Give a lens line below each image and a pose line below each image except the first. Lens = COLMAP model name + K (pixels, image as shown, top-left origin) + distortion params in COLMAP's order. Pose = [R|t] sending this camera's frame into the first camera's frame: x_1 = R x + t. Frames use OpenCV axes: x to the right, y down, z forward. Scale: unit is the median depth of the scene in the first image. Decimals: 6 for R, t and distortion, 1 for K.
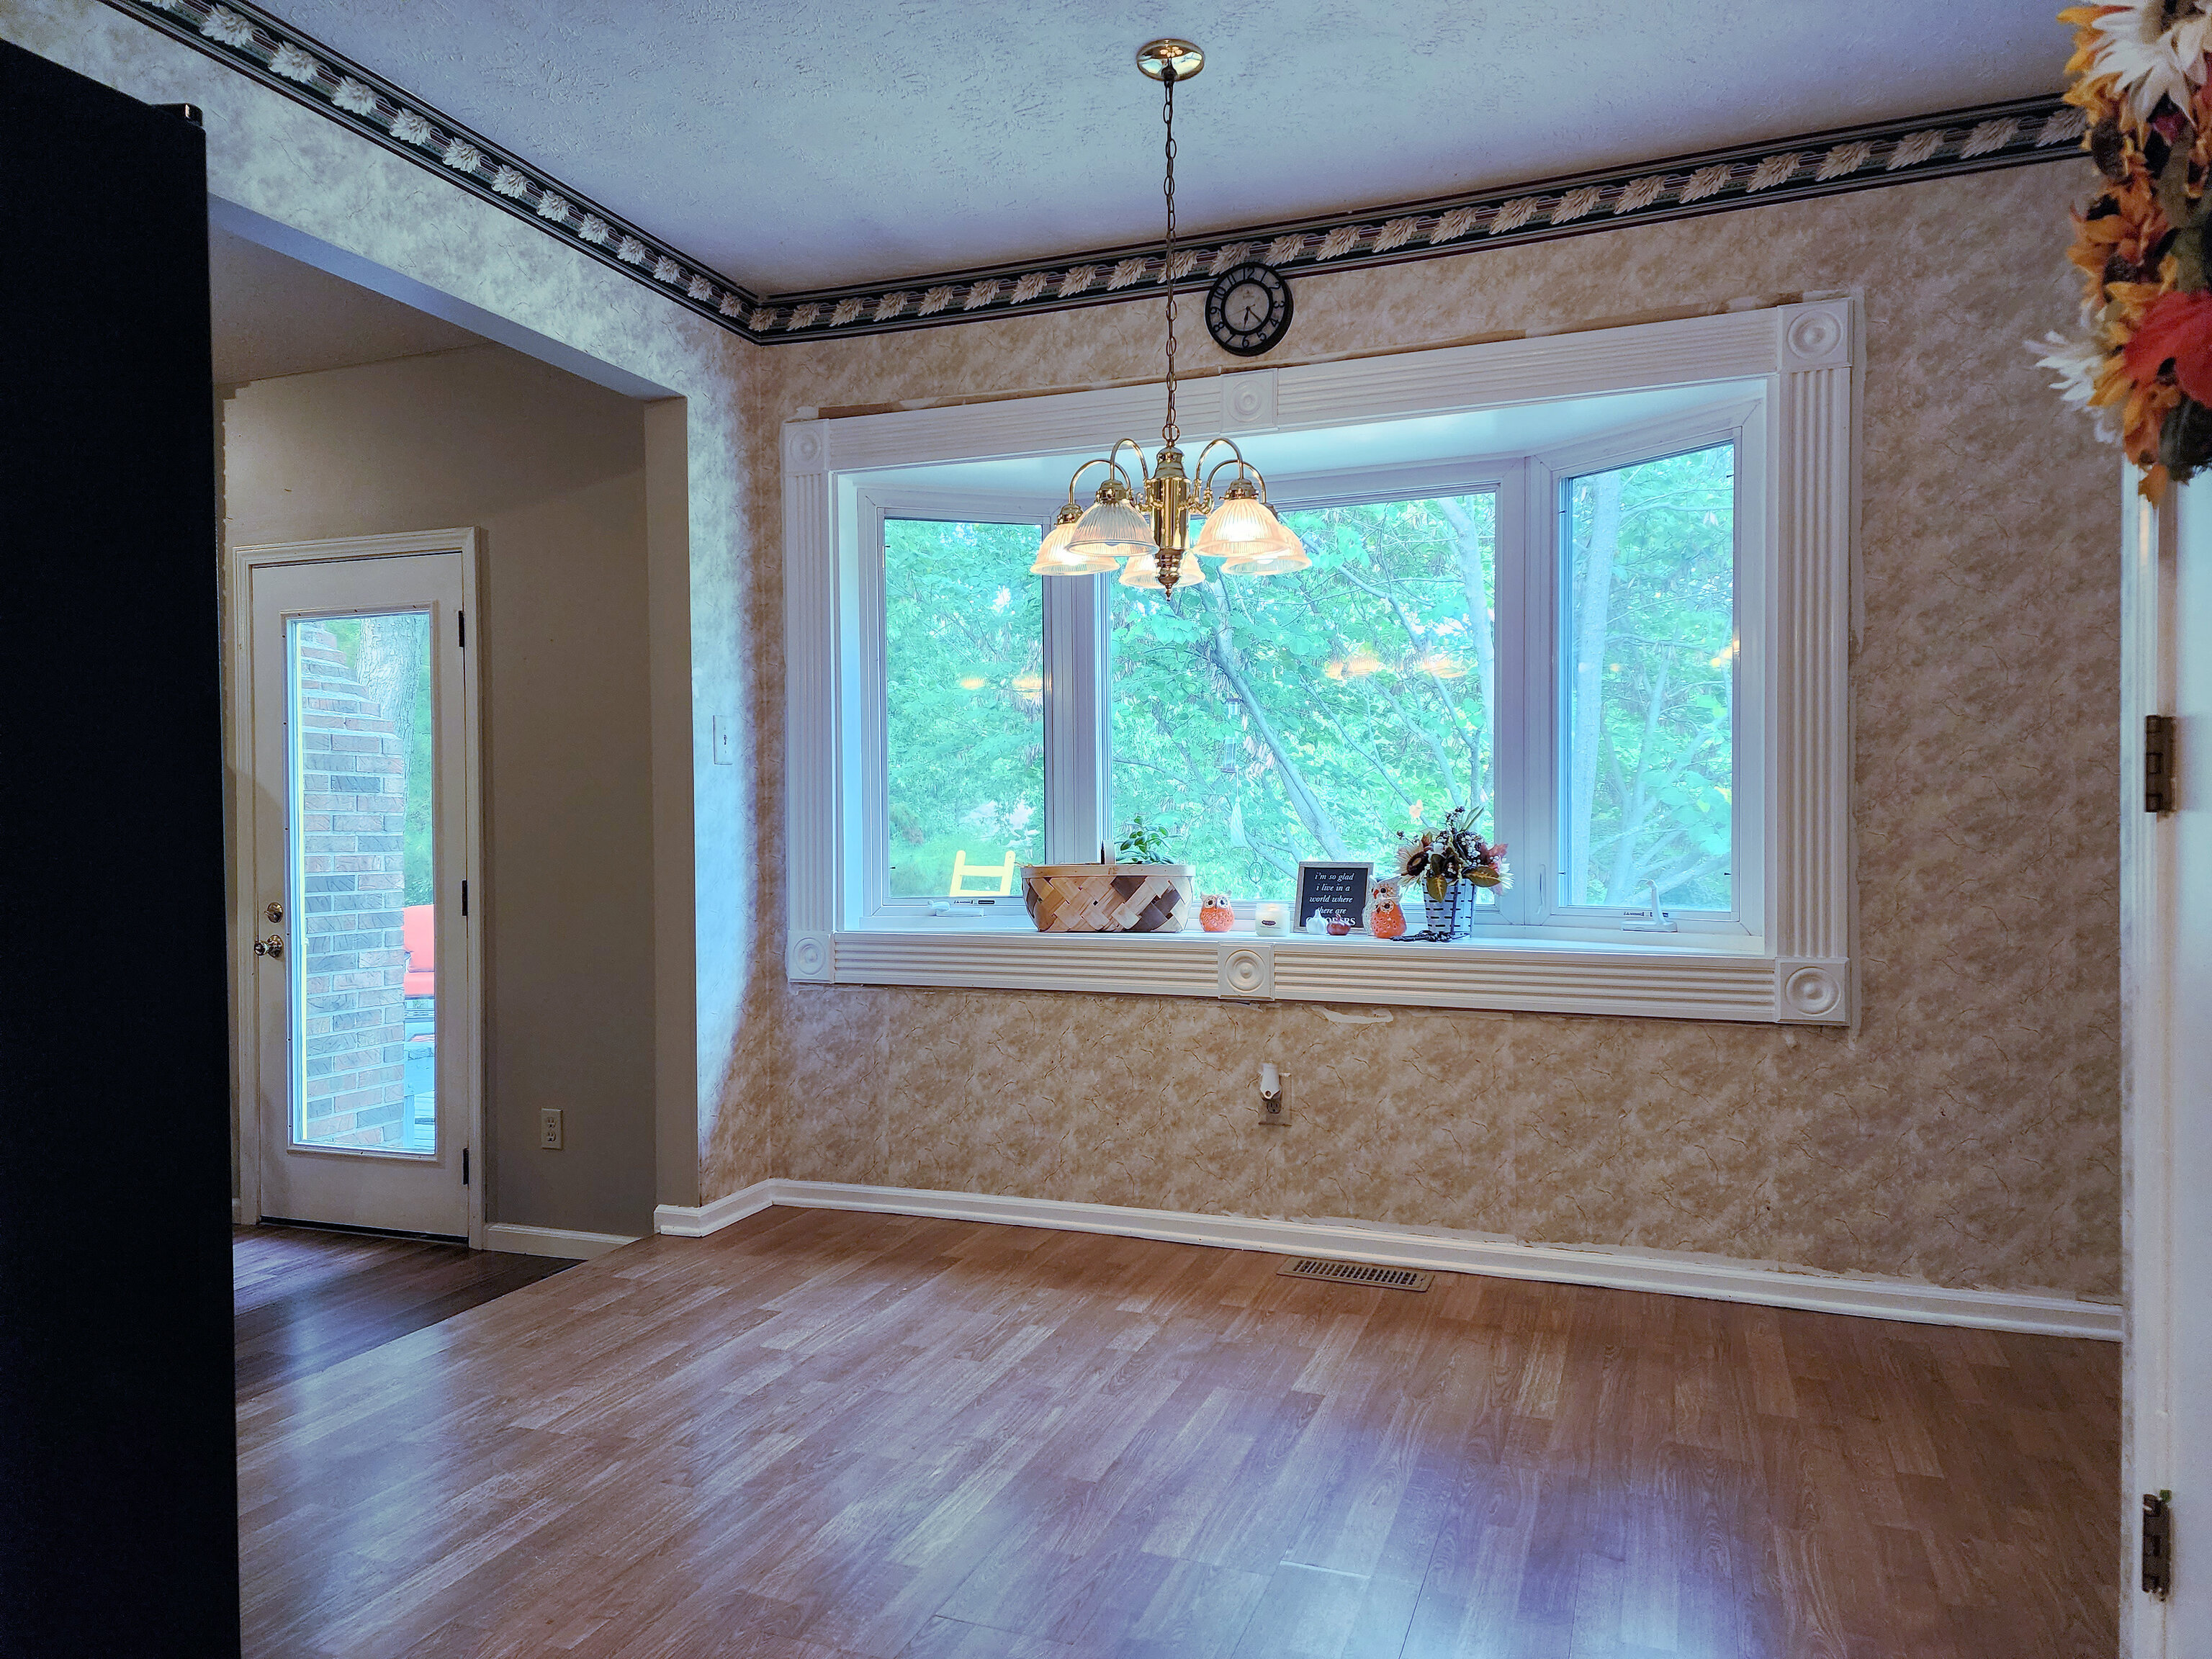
lens RADIAL K [[1492.1, 0, 1116.1], [0, 1492.1, 836.6], [0, 0, 1]] dist [0.080794, -0.081758]
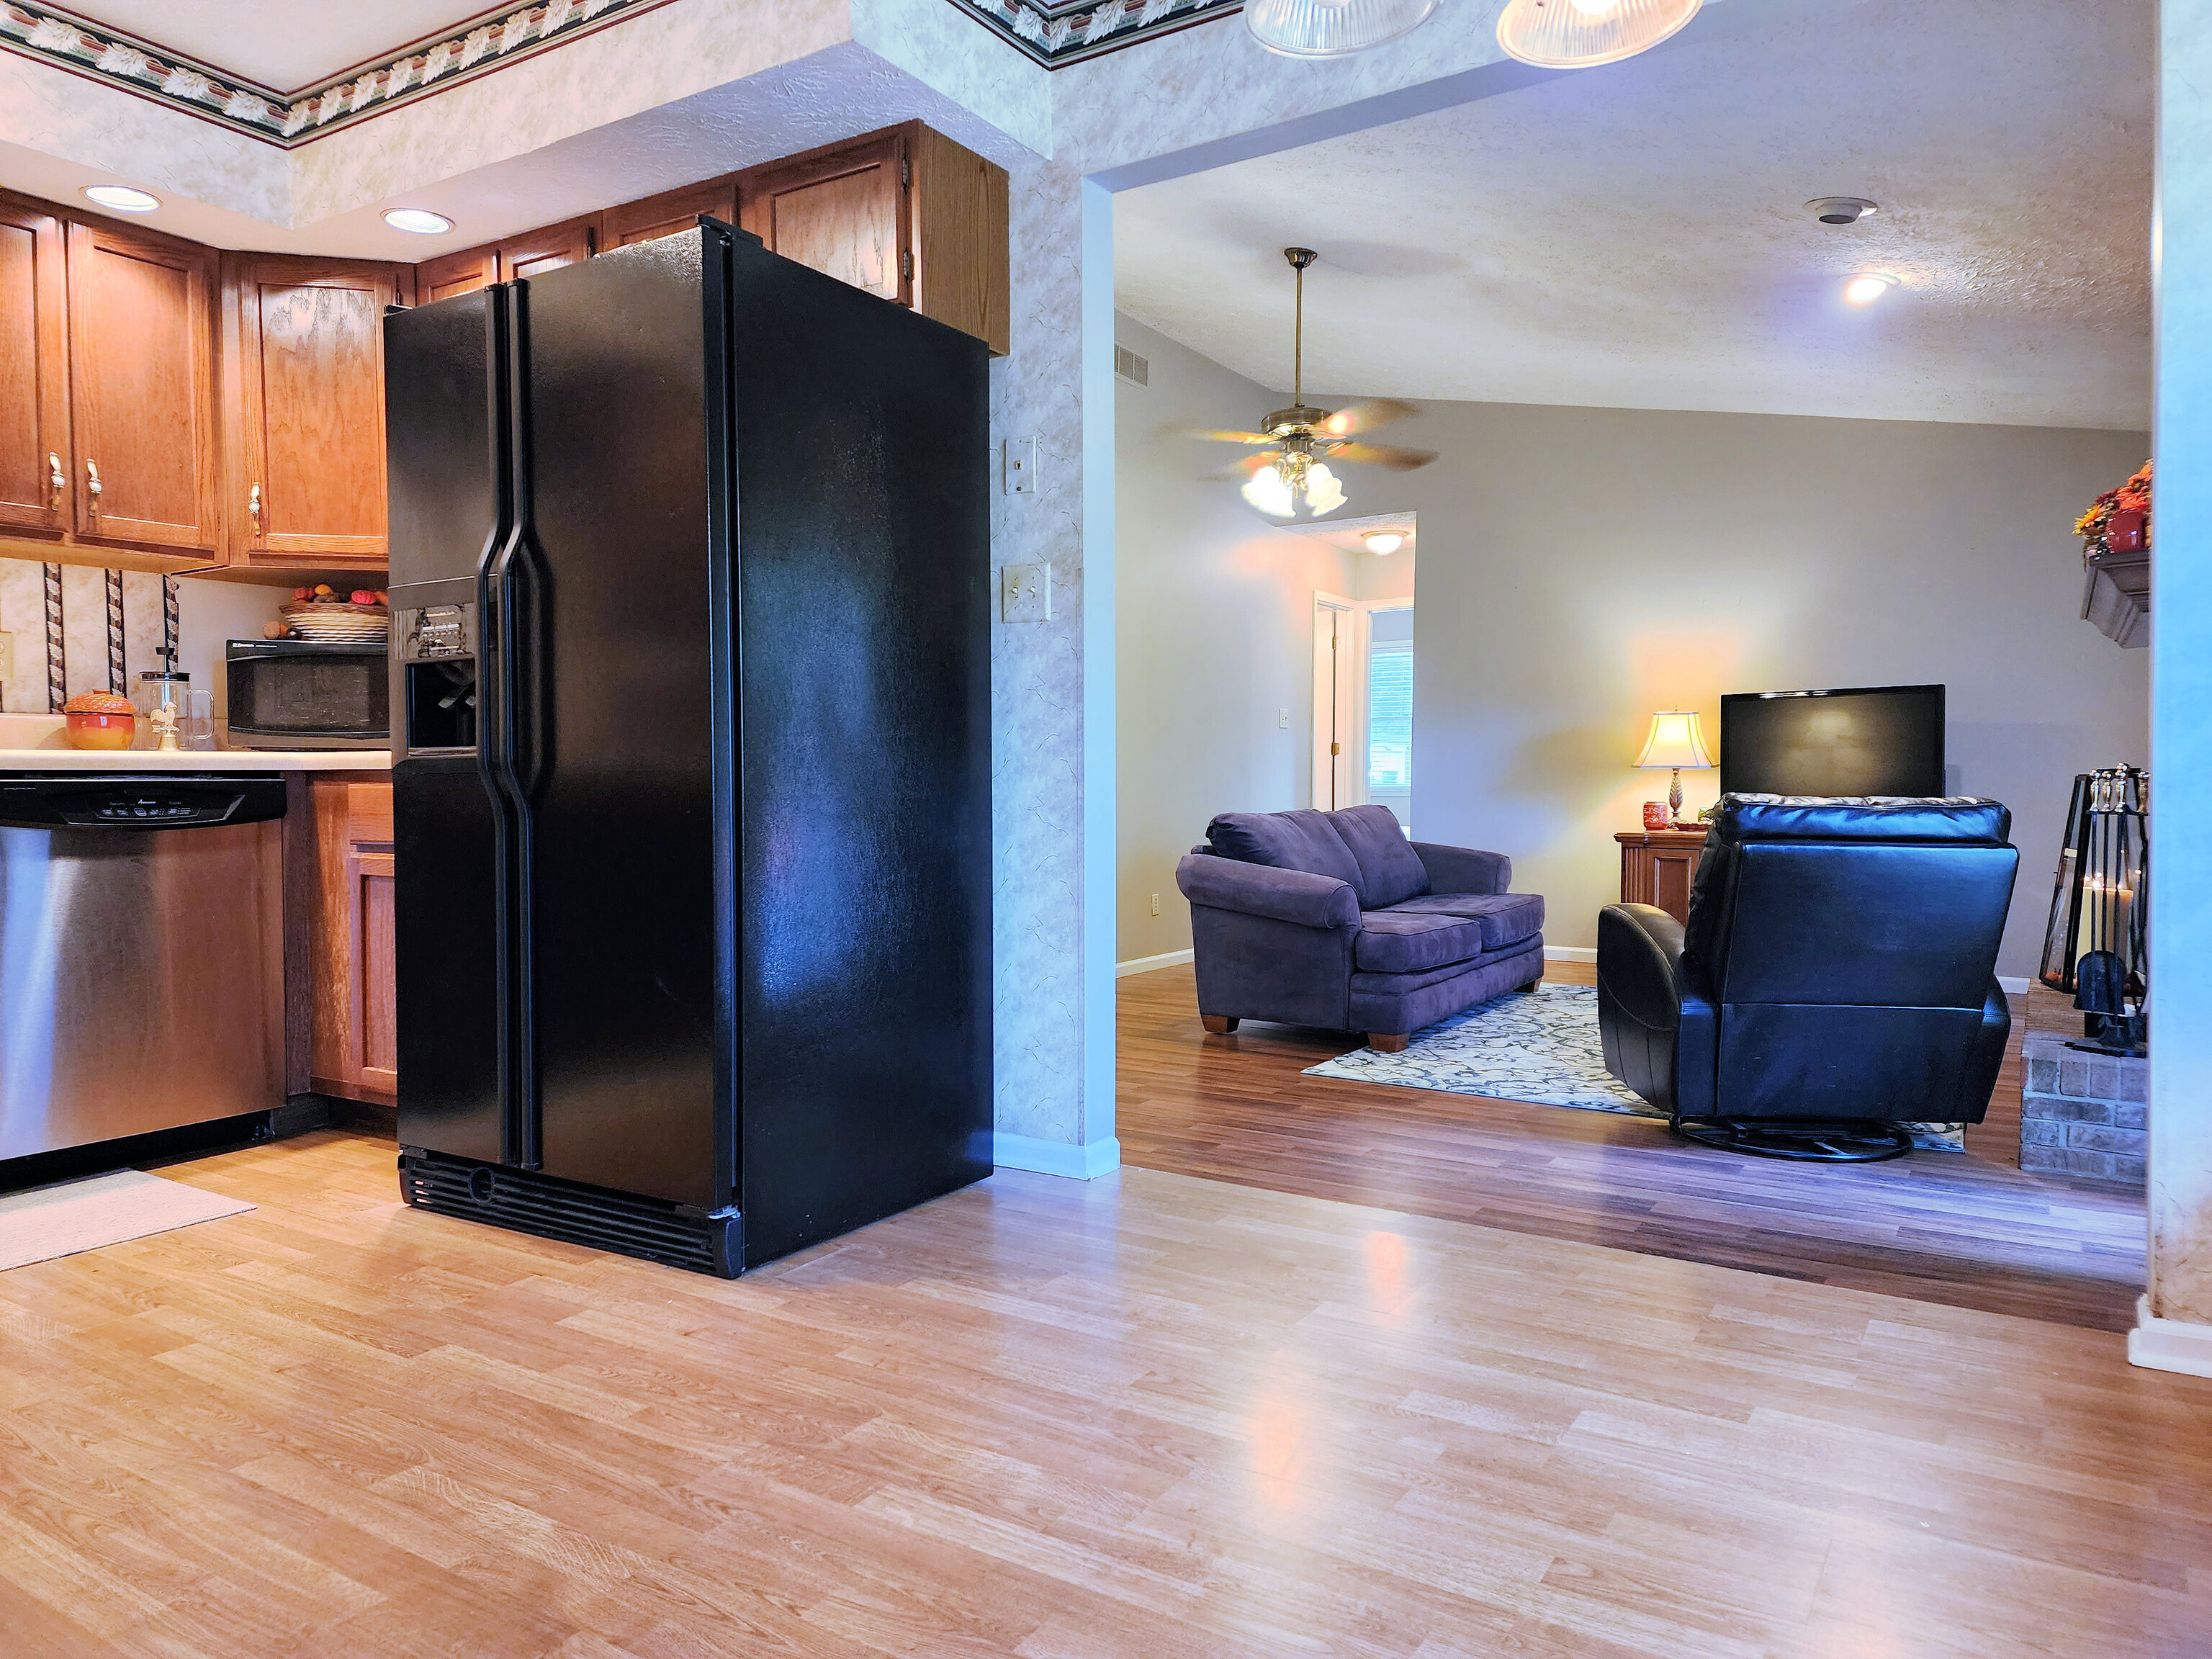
lens RADIAL K [[1478.4, 0, 1106.1], [0, 1478.4, 820.0], [0, 0, 1]] dist [0.080510, -0.078328]
pose [[-0.208371, 0.035777, -0.977395, 0.466035], [-0.009071, 0.999217, 0.038509, 0.051531], [0.978008, 0.016890, -0.207883, 0.949613]]
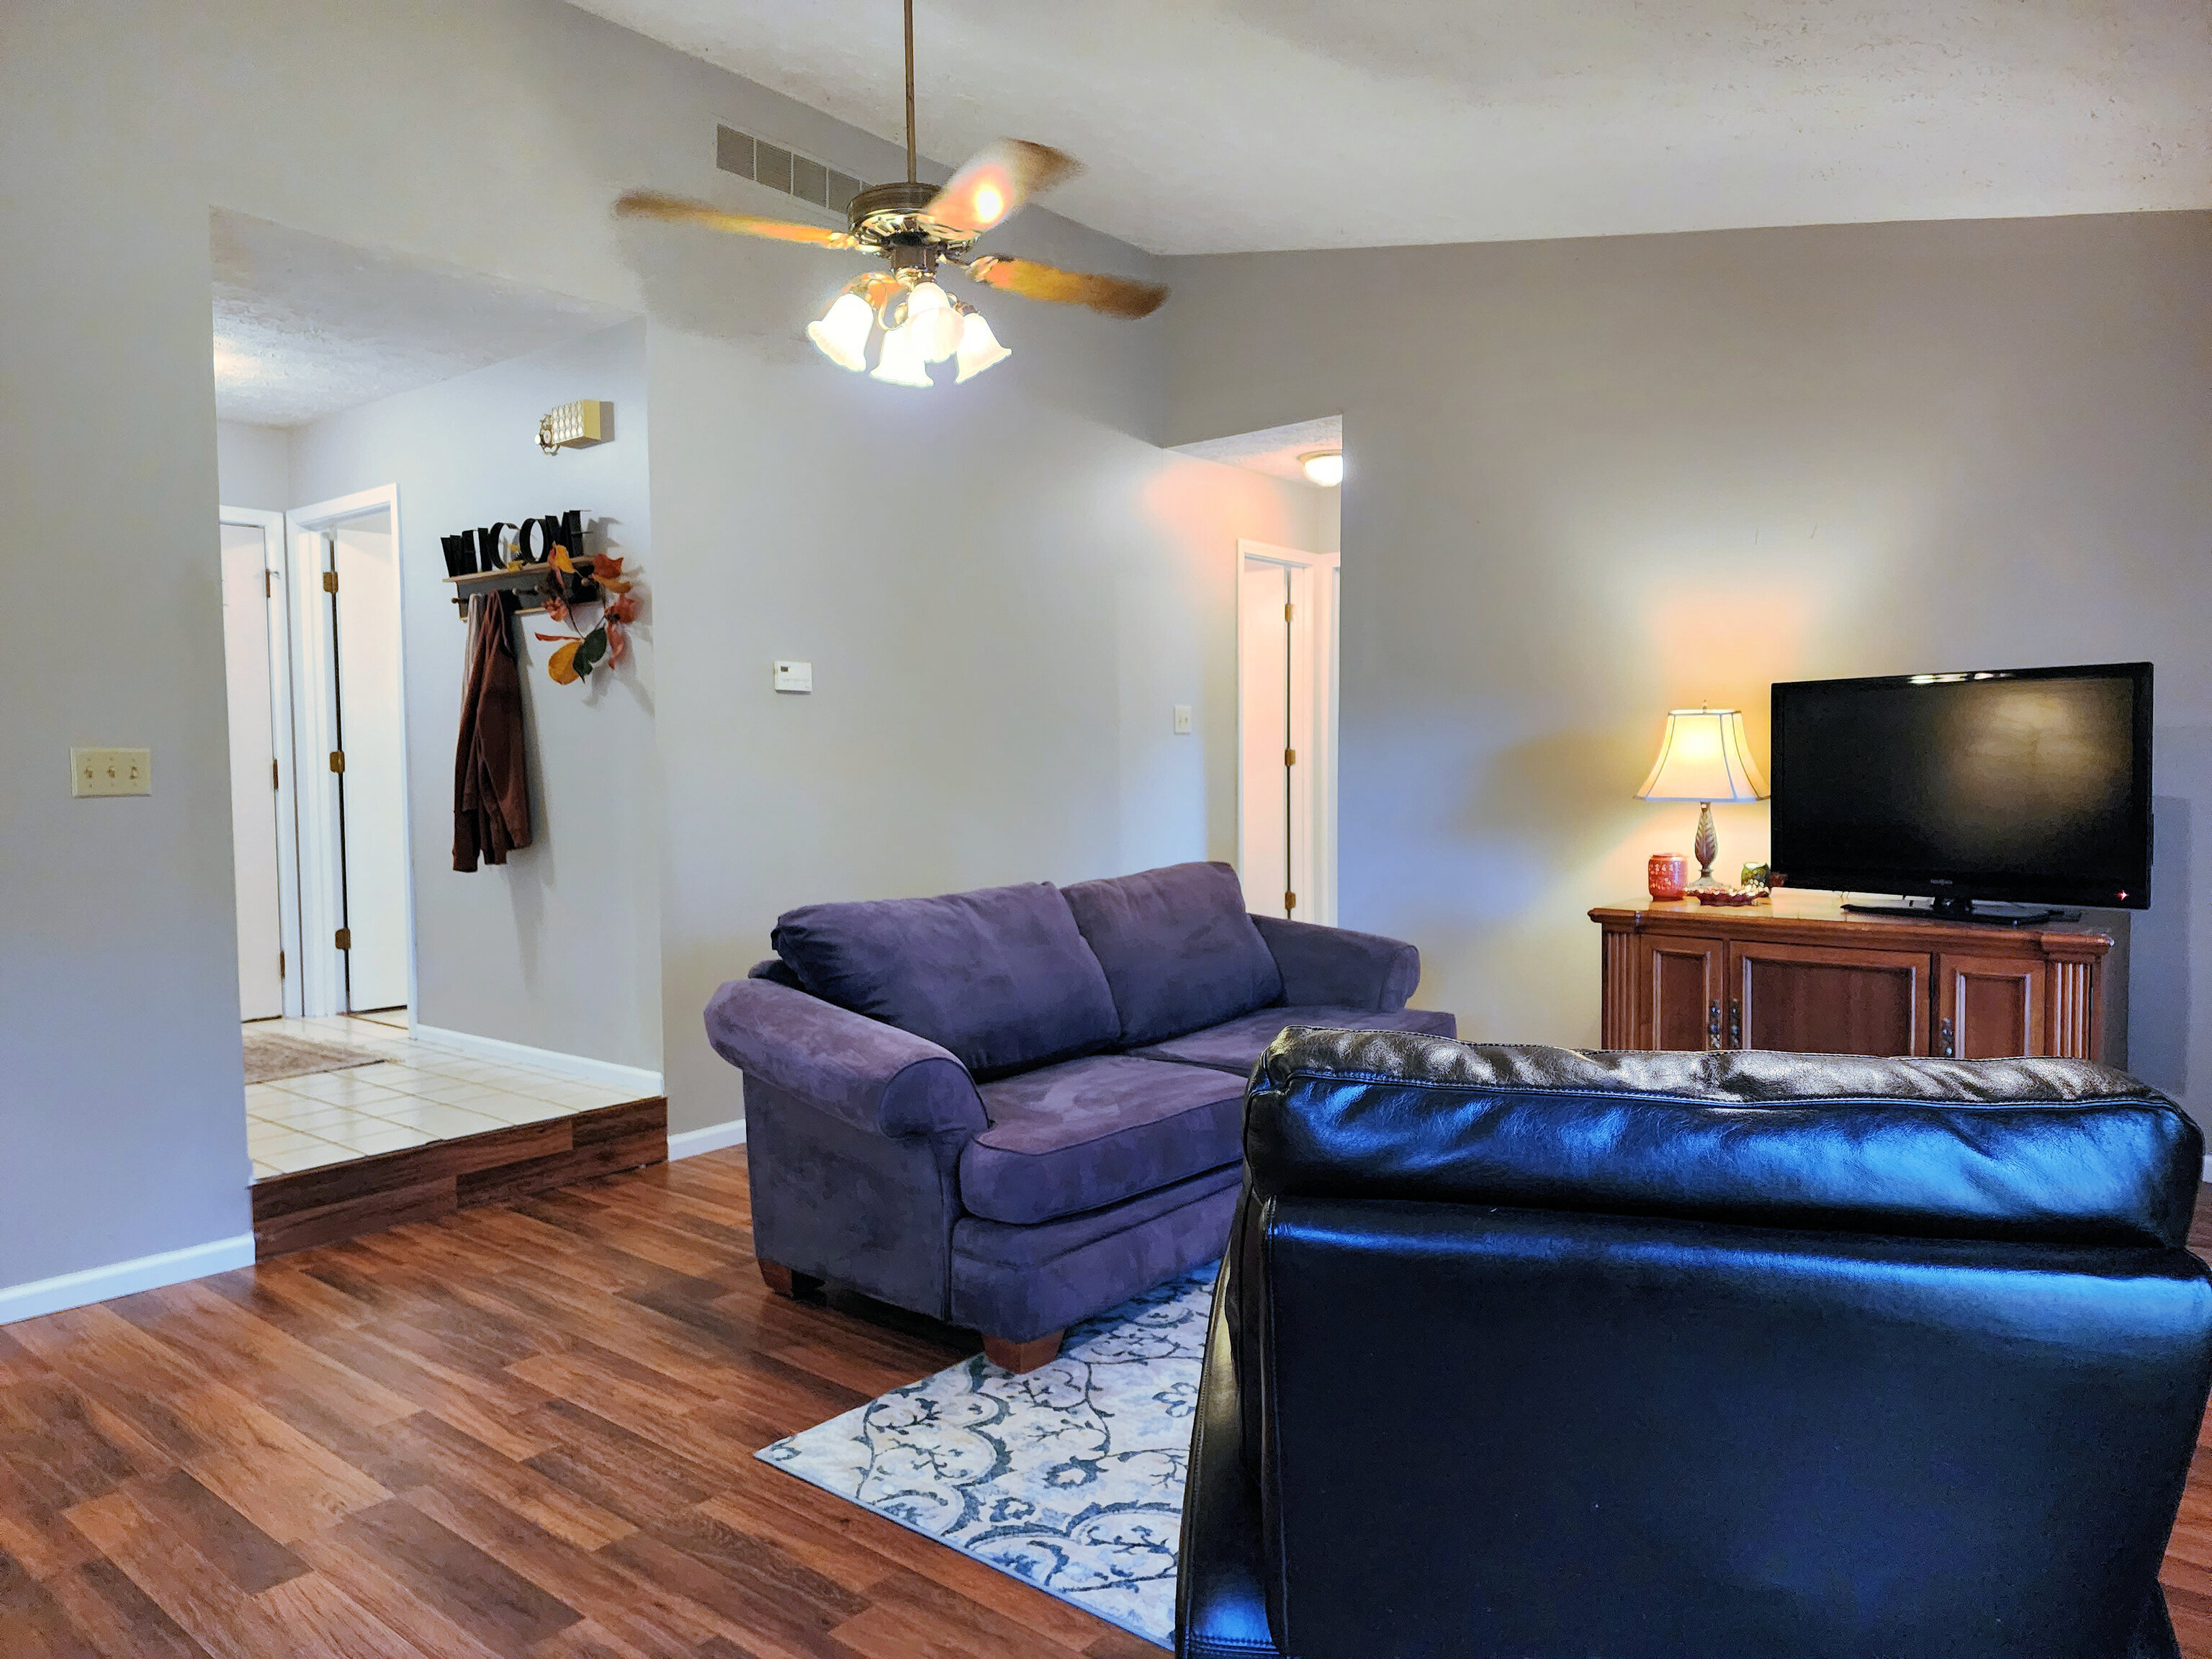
lens RADIAL K [[1492.1, 0, 1116.1], [0, 1492.1, 836.6], [0, 0, 1]] dist [0.080794, -0.081758]
pose [[-0.325371, 0.058796, -0.943757, -0.538592], [-0.002882, 0.997999, 0.063169, -0.013742], [0.945582, 0.023274, -0.324551, 1.314735]]
